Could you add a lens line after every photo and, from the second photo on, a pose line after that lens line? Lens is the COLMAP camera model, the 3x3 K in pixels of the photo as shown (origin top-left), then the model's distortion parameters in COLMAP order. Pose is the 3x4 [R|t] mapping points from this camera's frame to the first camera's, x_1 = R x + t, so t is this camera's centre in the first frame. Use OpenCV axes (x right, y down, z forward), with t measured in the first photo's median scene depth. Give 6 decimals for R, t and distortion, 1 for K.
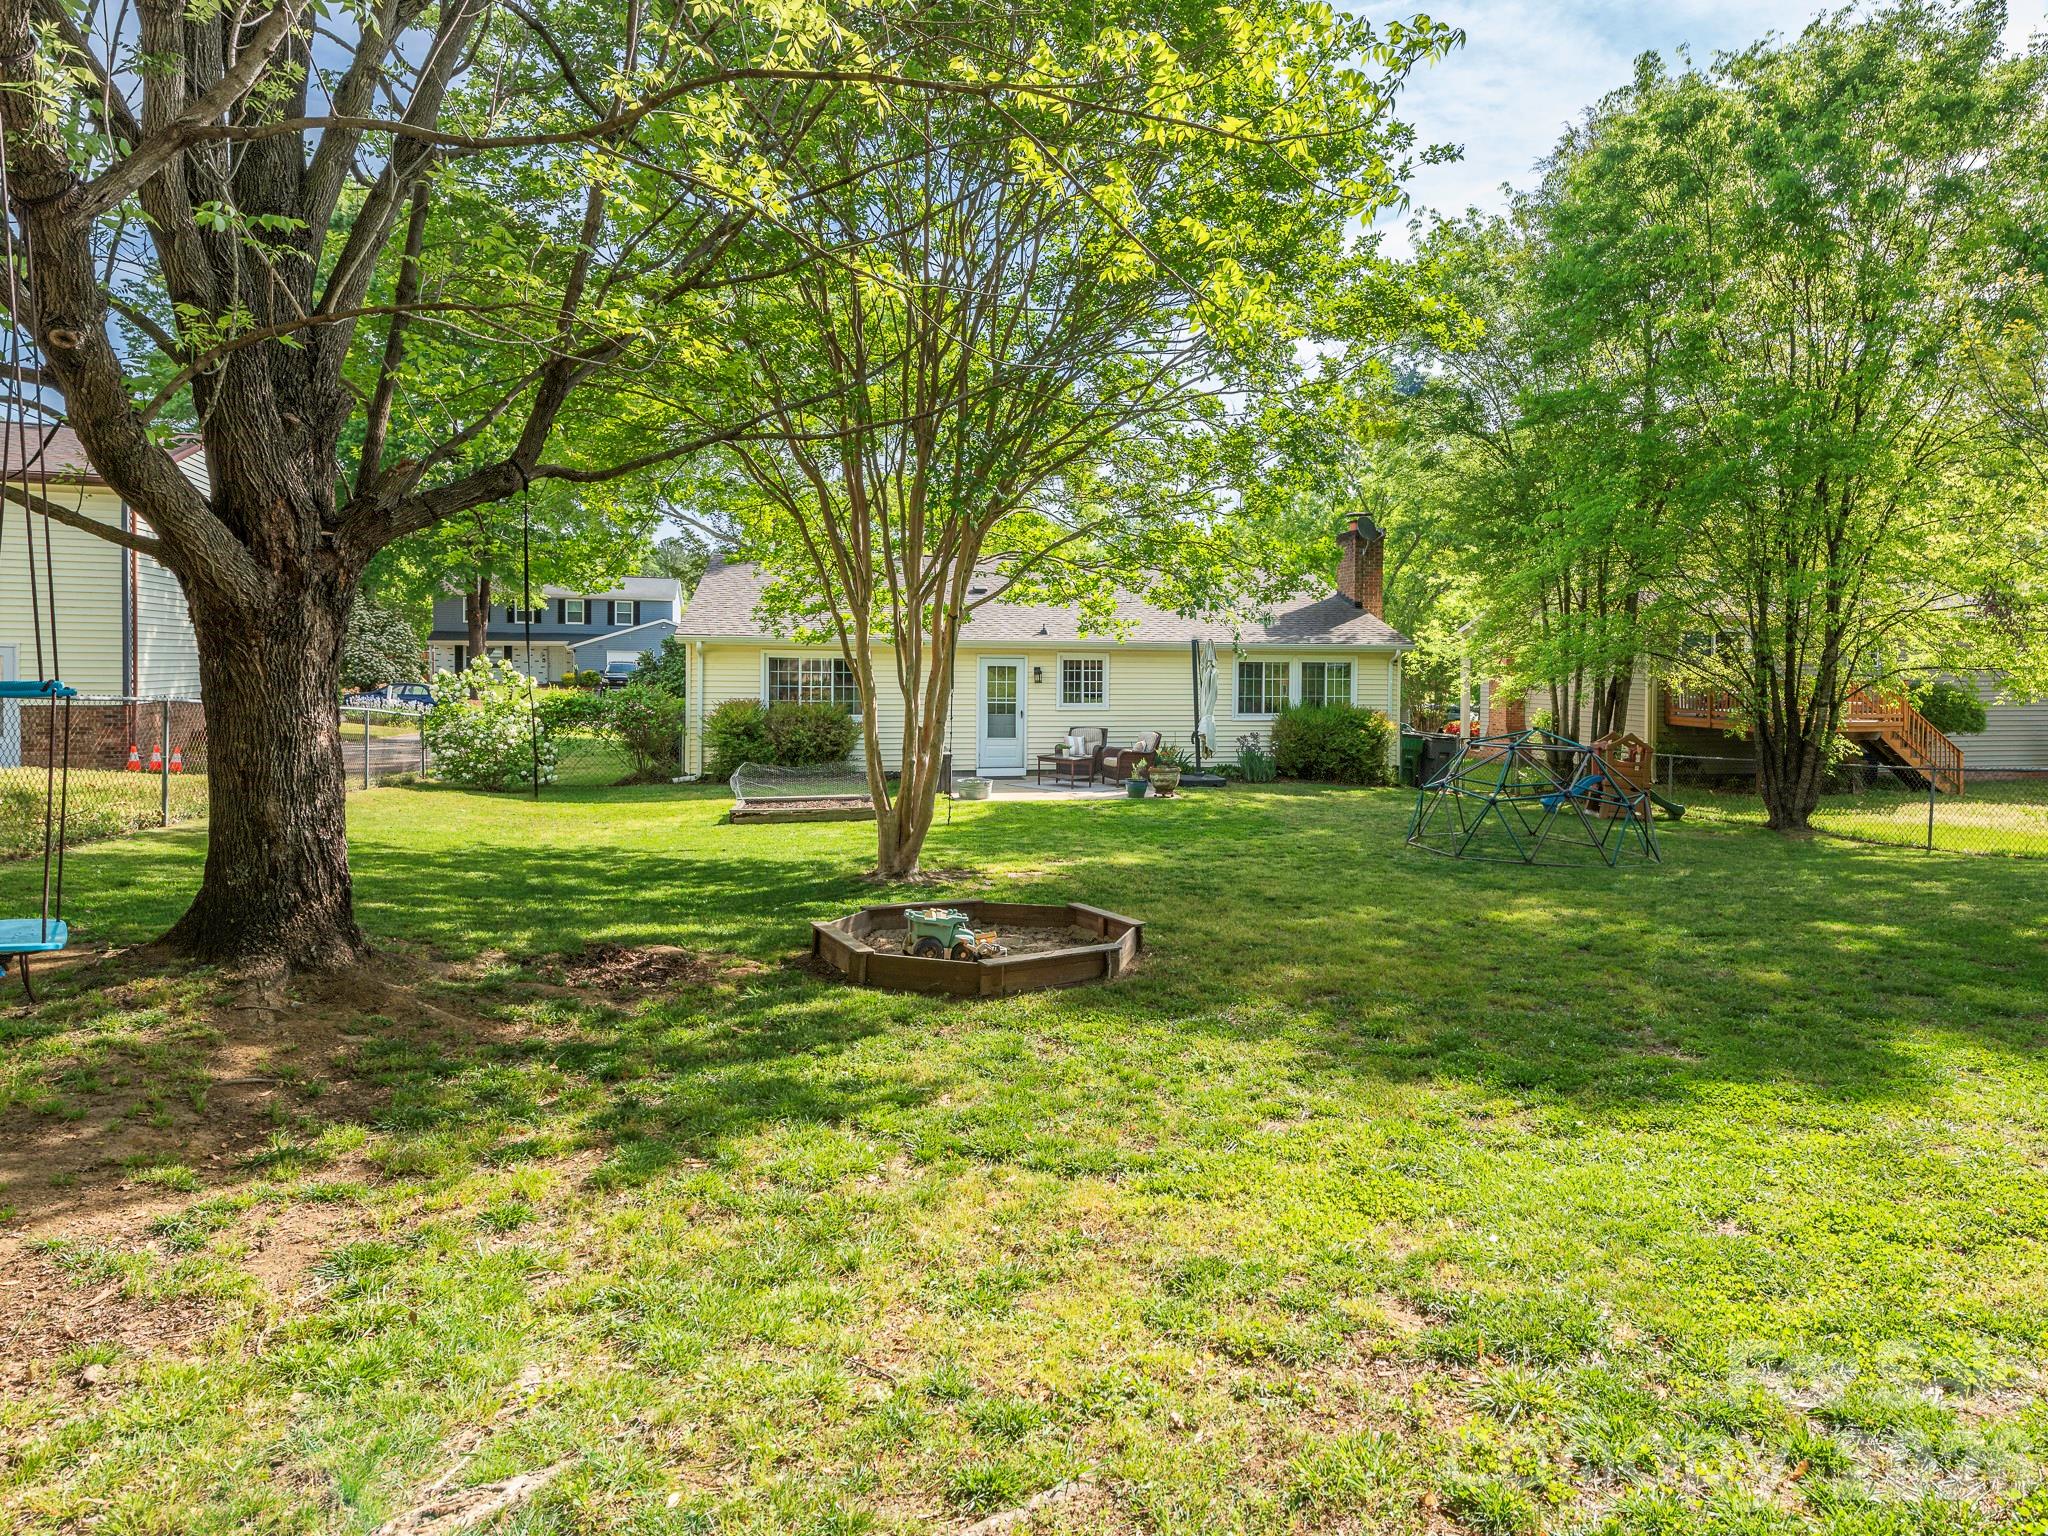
lens RADIAL K [[960.2, 0, 1018.9], [0, 960.2, 727.2], [0, 0, 1]] dist [0.001272, 0.000076]
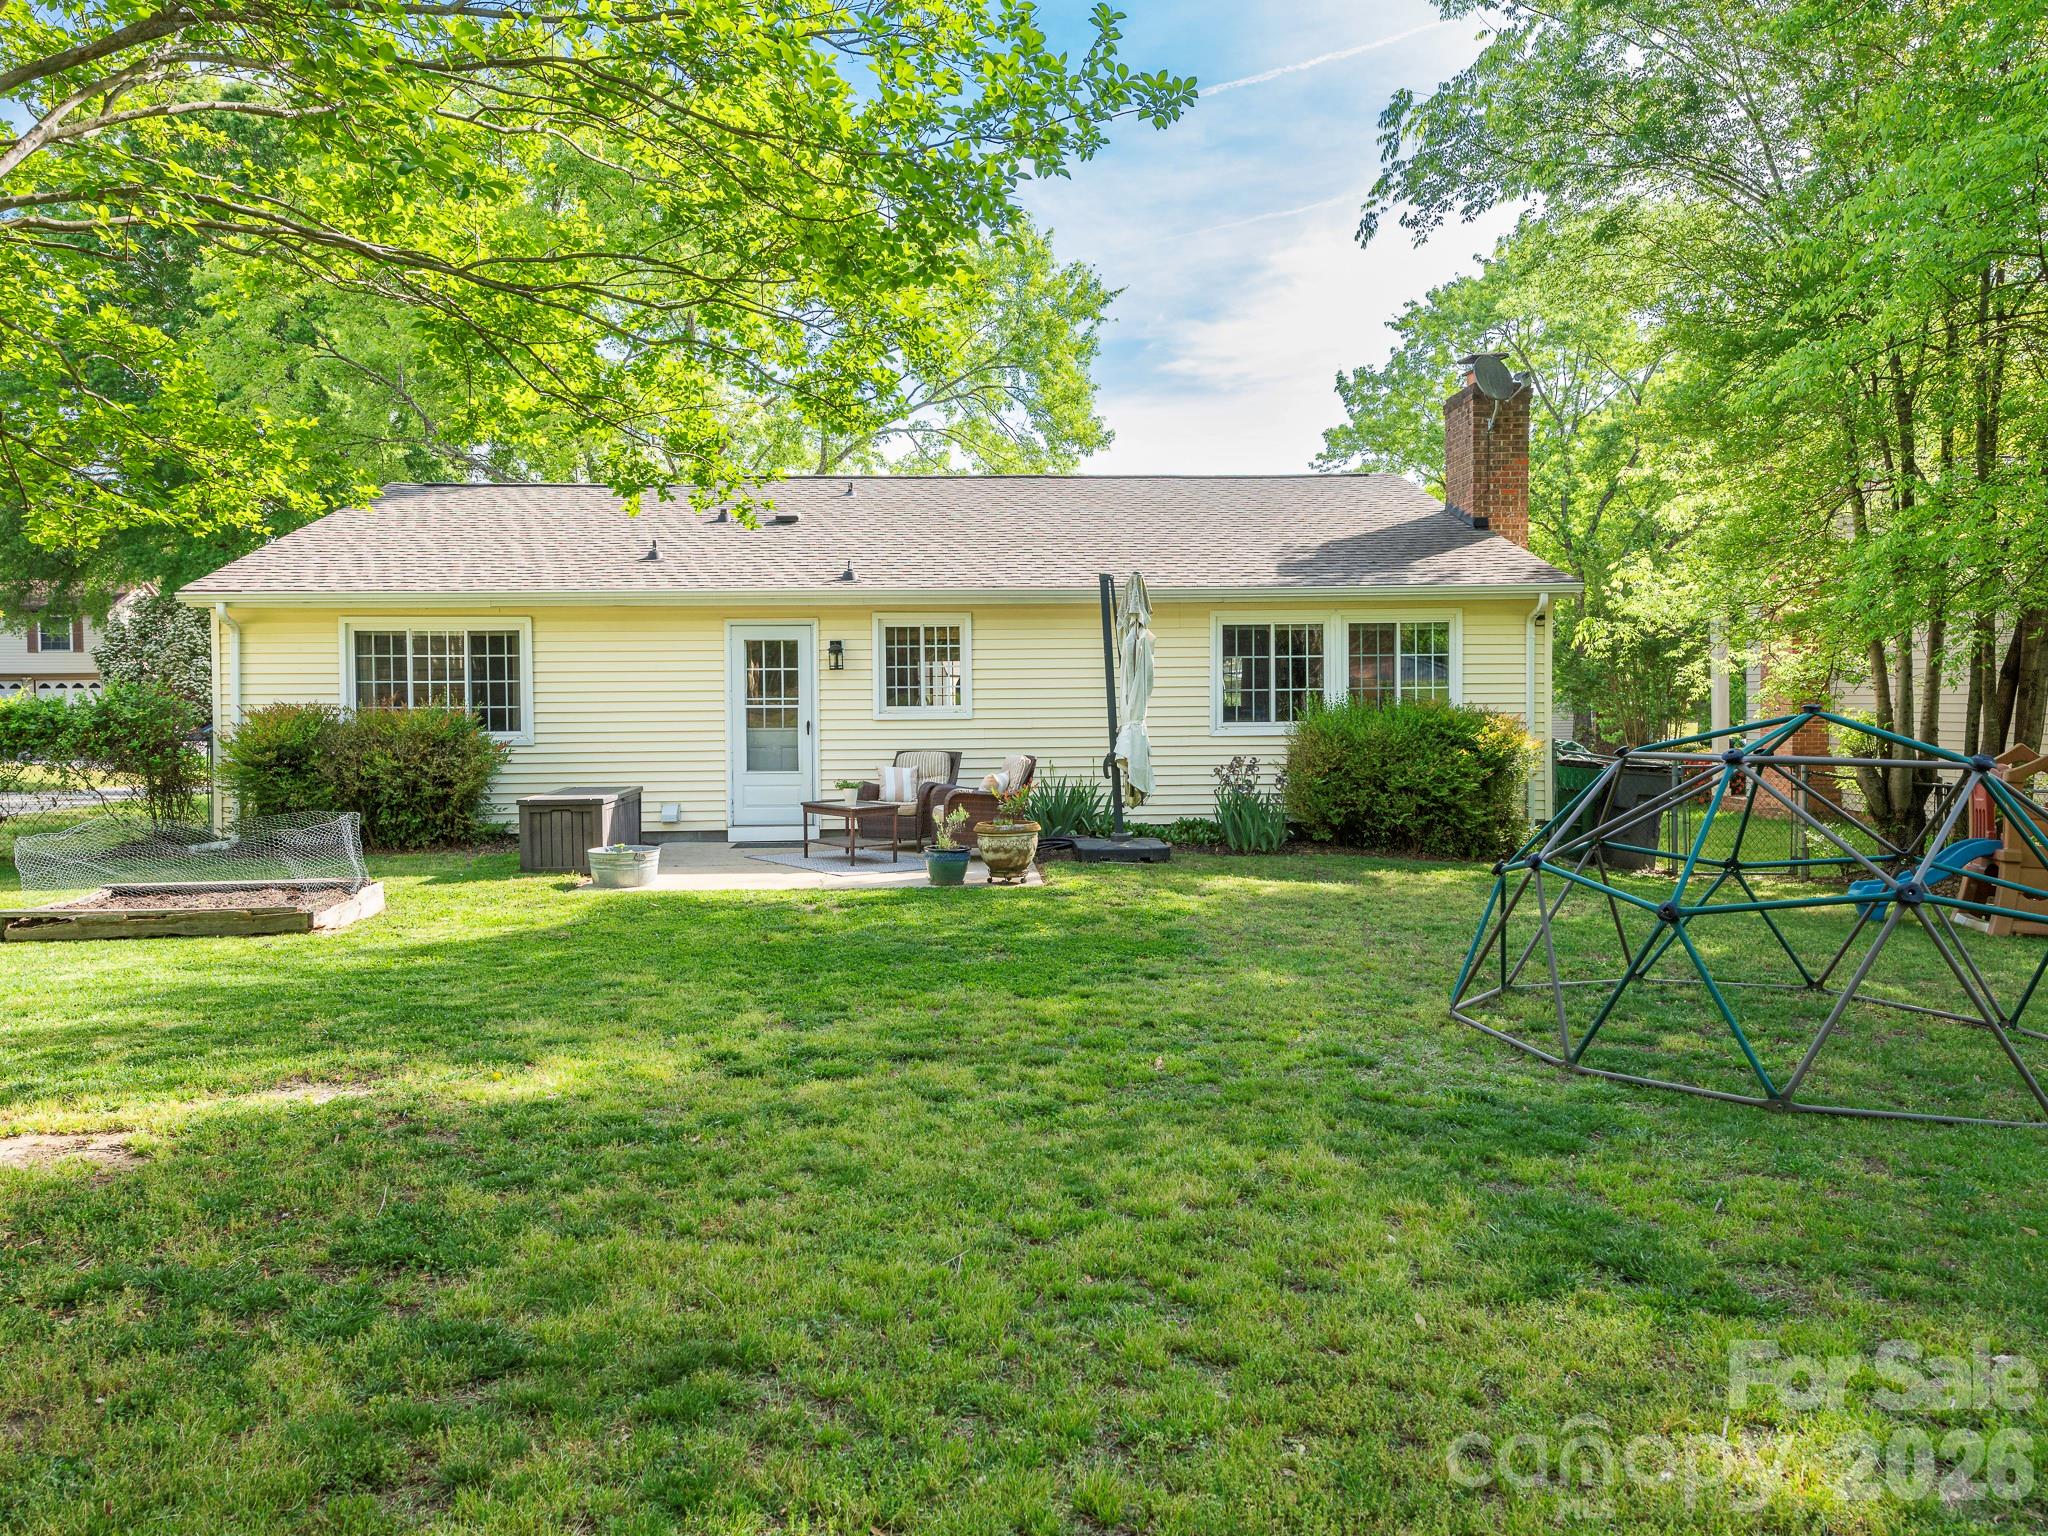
lens RADIAL K [[1285.6, 0, 920.0], [0, 1285.6, 766.1], [0, 0, 1]] dist [0.027515, -0.025610]
pose [[0.990517, -0.007936, -0.137163, 0.165539], [0.006785, 0.999938, -0.008862, 0.015072], [0.137225, 0.007847, 0.990509, 0.285427]]
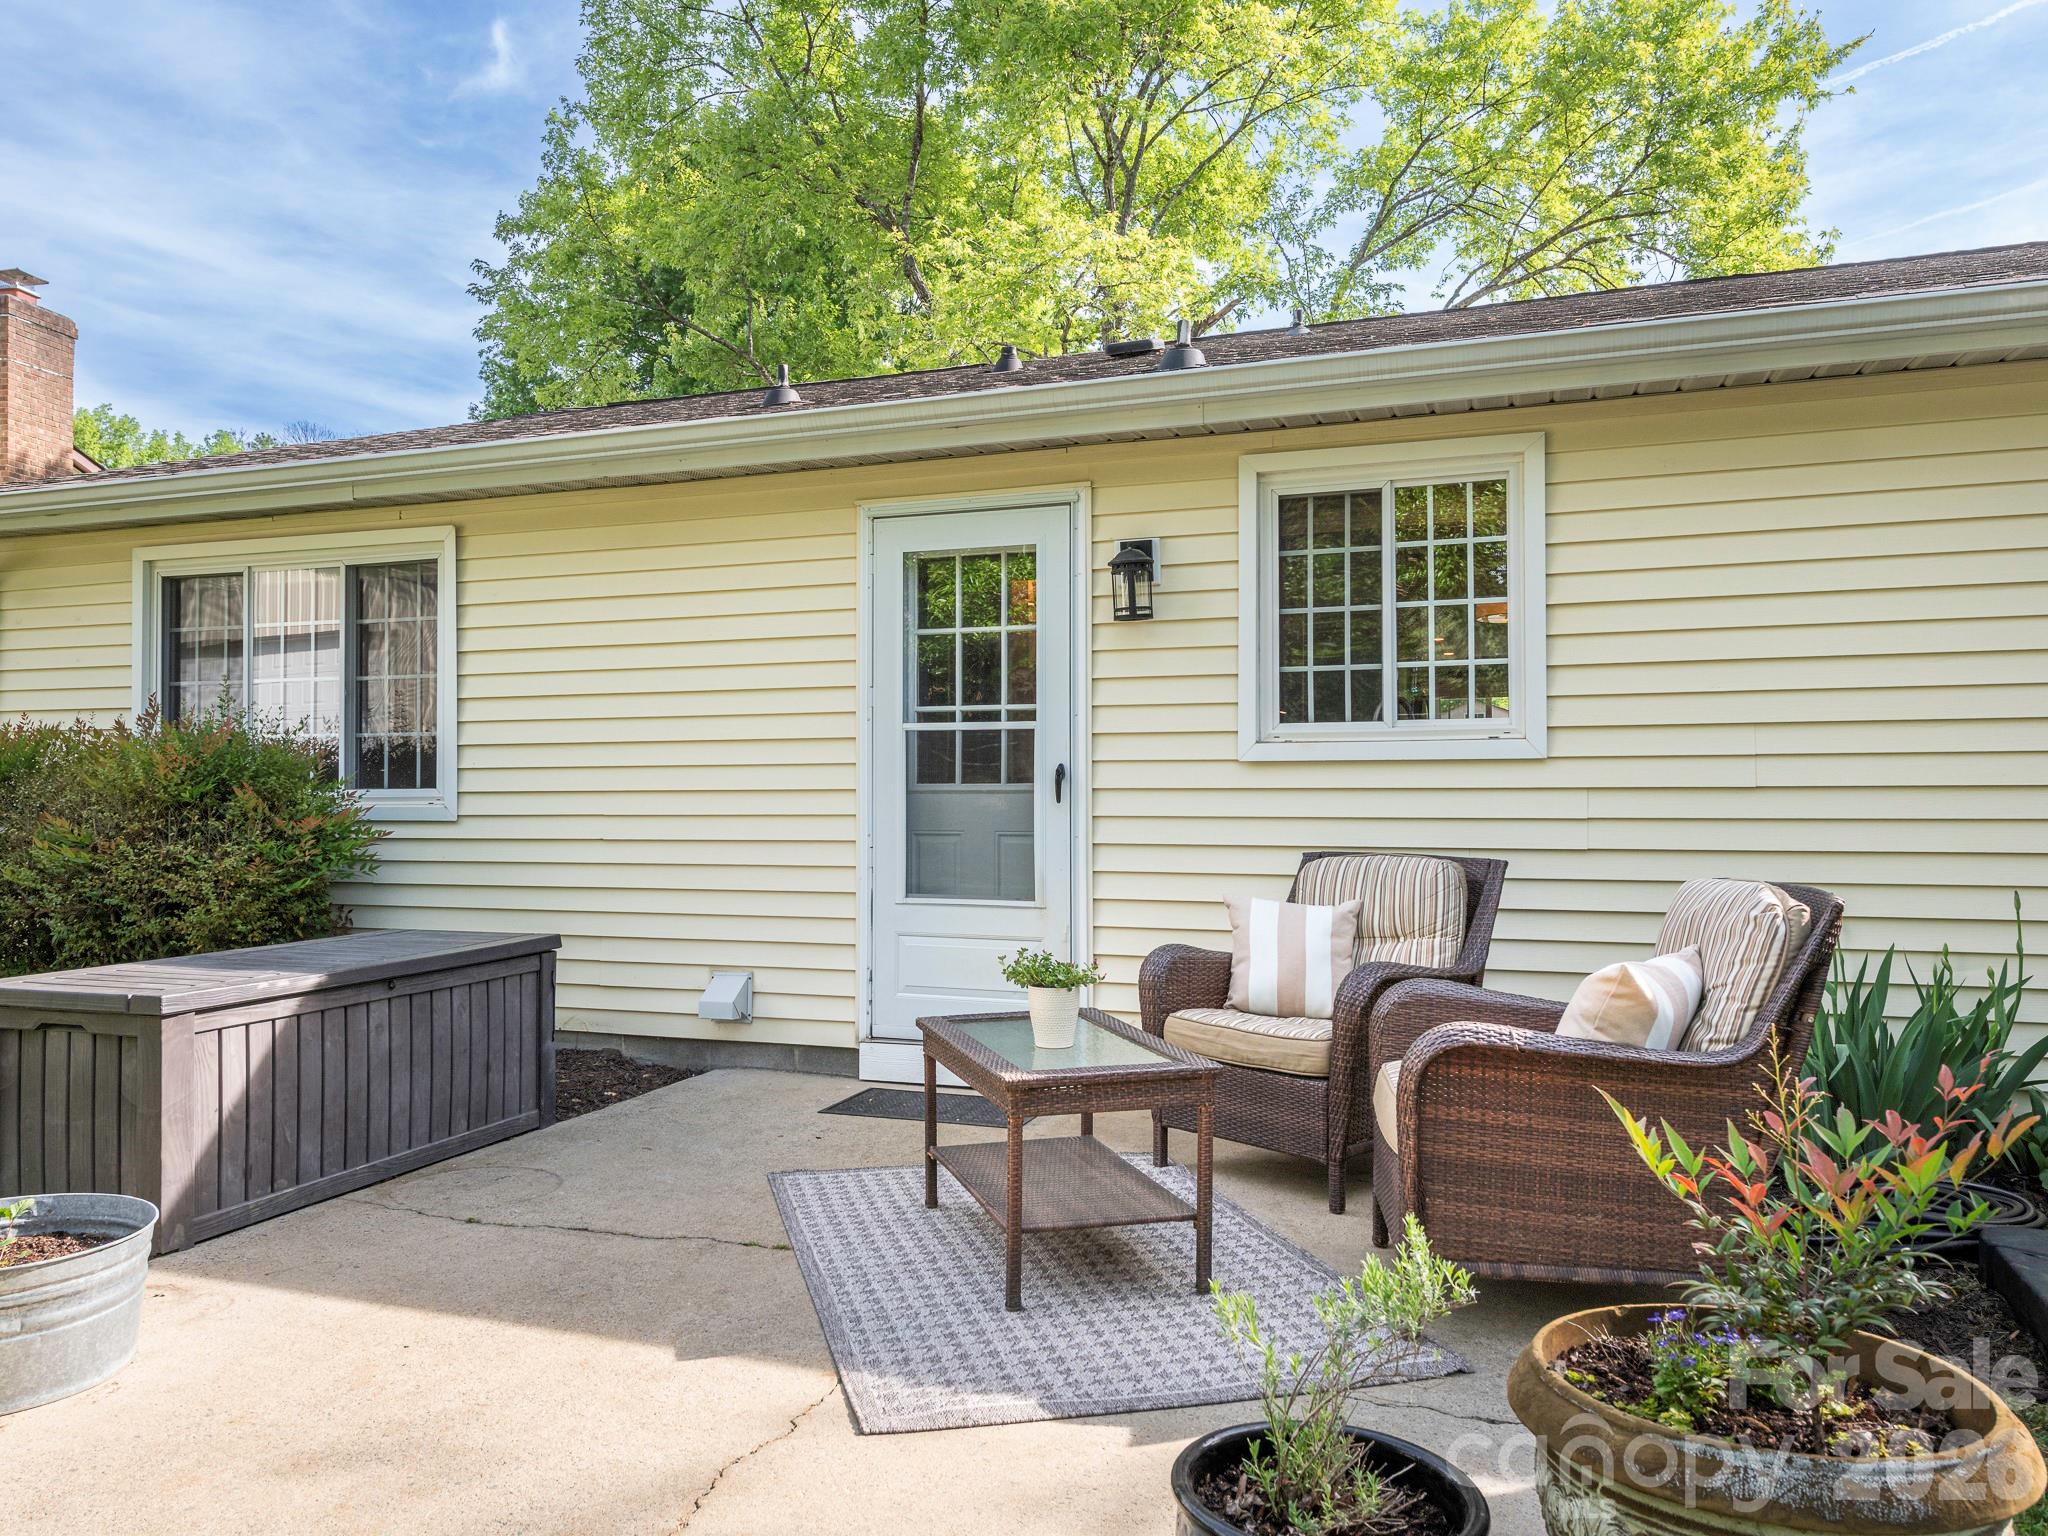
lens RADIAL K [[1324.2, 0, 1022.8], [0, 1324.2, 809.0], [0, 0, 1]] dist [0.025878, 0.000533]
pose [[0.884593, -0.003383, -0.466351, 0.124153], [-0.020245, 0.998752, -0.045646, 0.004459], [0.465924, 0.049820, 0.883421, 0.752500]]
